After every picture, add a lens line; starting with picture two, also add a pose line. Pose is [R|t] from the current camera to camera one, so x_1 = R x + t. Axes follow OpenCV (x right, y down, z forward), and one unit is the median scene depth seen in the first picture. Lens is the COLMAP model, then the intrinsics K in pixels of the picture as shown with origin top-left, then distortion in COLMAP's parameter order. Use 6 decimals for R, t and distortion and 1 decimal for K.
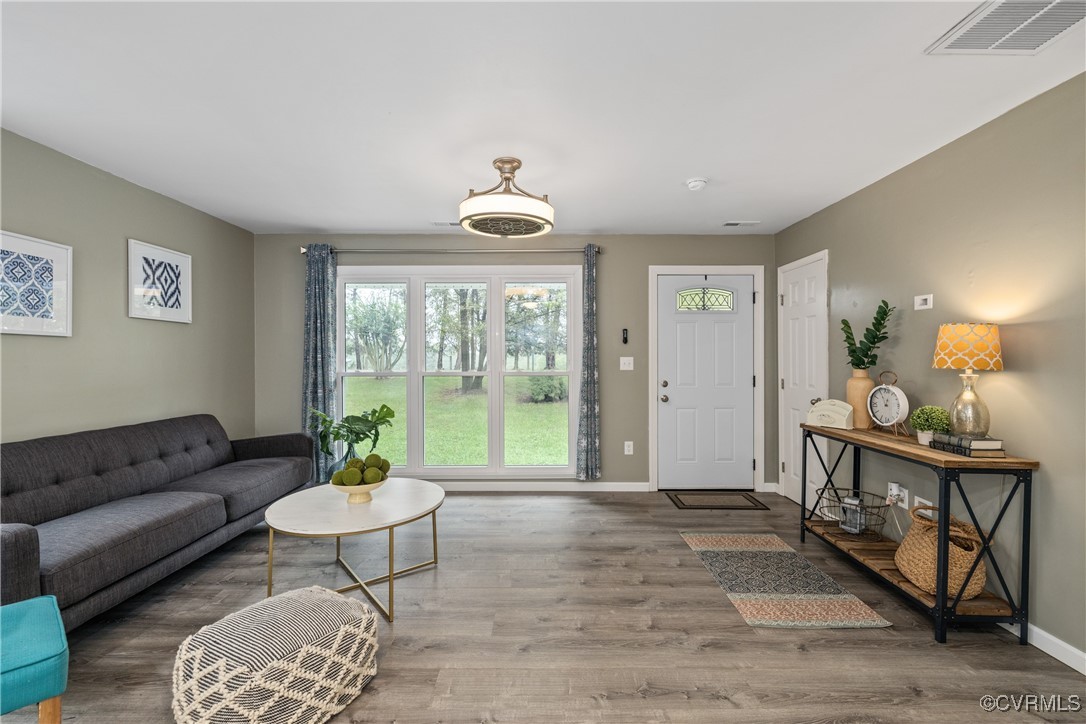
lens RADIAL K [[457.6, 0, 543.0], [0, 457.6, 362.0], [0, 0, 1]] dist [-0.001518, -0.000596]
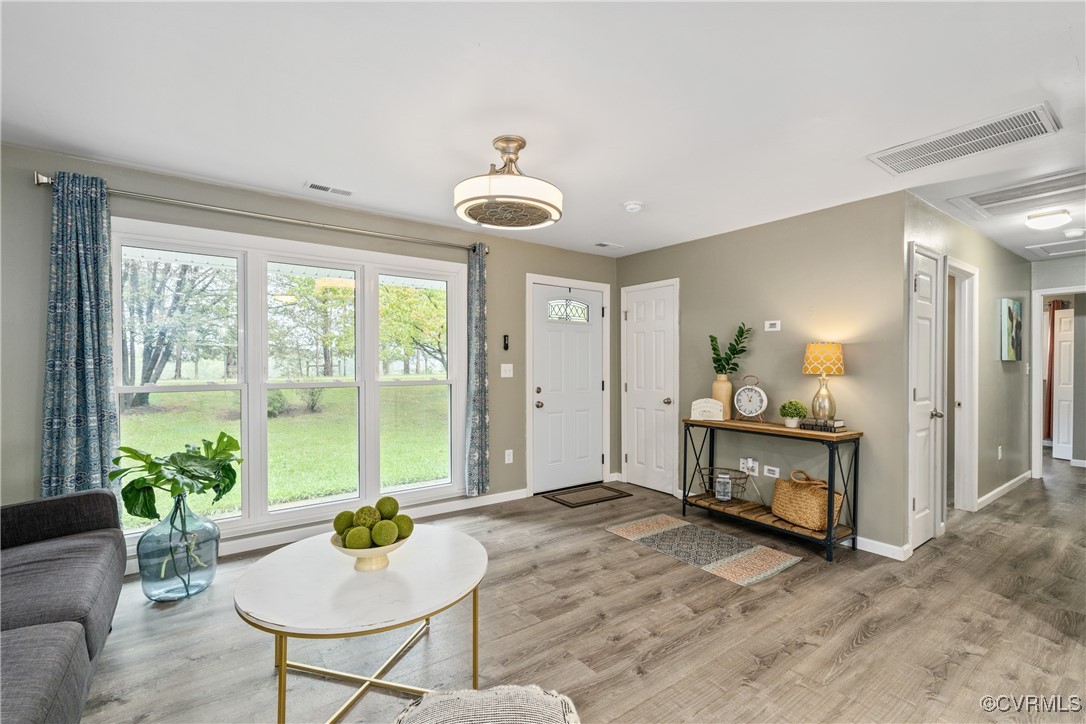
lens RADIAL K [[466.5, 0, 539.7], [0, 466.5, 372.1], [0, 0, 1]] dist [0.000039, 0.000055]
pose [[0.819782, -0.006734, 0.572636, -0.462562], [0.002084, 0.999959, 0.008777, -0.002792], [-0.572672, -0.006002, 0.819763, 0.198571]]
